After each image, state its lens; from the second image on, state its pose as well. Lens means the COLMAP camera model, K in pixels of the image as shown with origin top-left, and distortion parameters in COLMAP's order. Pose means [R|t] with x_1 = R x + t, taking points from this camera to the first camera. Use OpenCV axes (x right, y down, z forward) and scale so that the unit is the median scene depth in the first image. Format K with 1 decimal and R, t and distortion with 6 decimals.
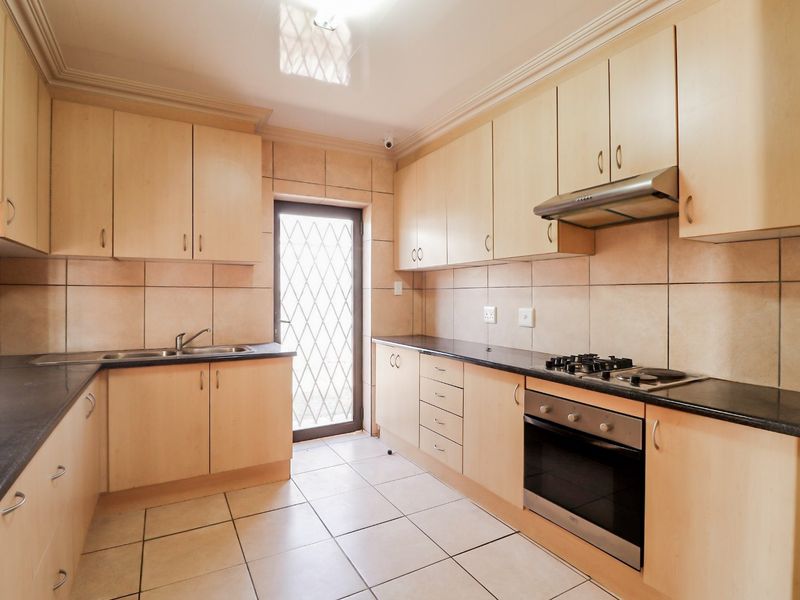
lens RADIAL K [[425.0, 0, 400.0], [0, 425.0, 300.0], [0, 0, 1]] dist [0.000974, 0.000718]
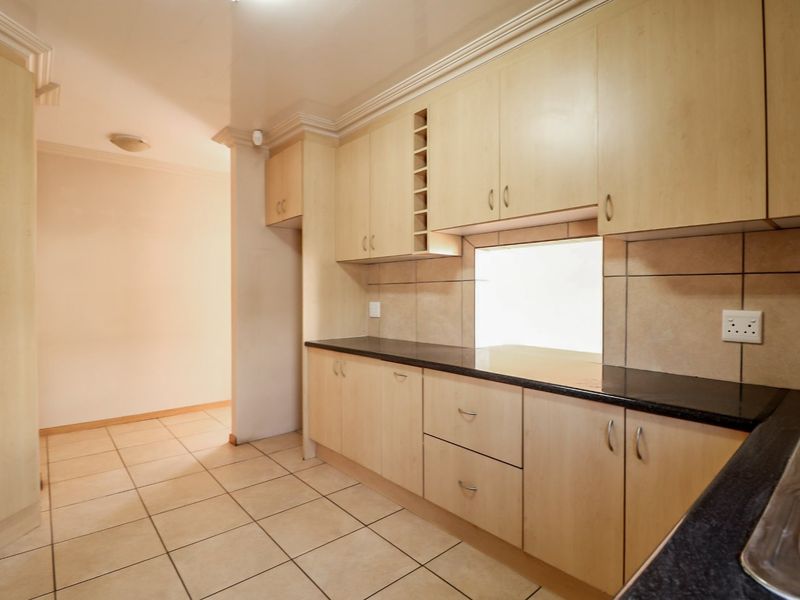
lens RADIAL K [[418.8, 0, 381.7], [0, 418.8, 296.9], [0, 0, 1]] dist [-0.000534, -0.000317]
pose [[0.982927, -0.009138, 0.183766, -0.104992], [0.009039, 0.999958, 0.001372, -0.001861], [-0.183771, 0.000313, 0.982969, 0.200967]]
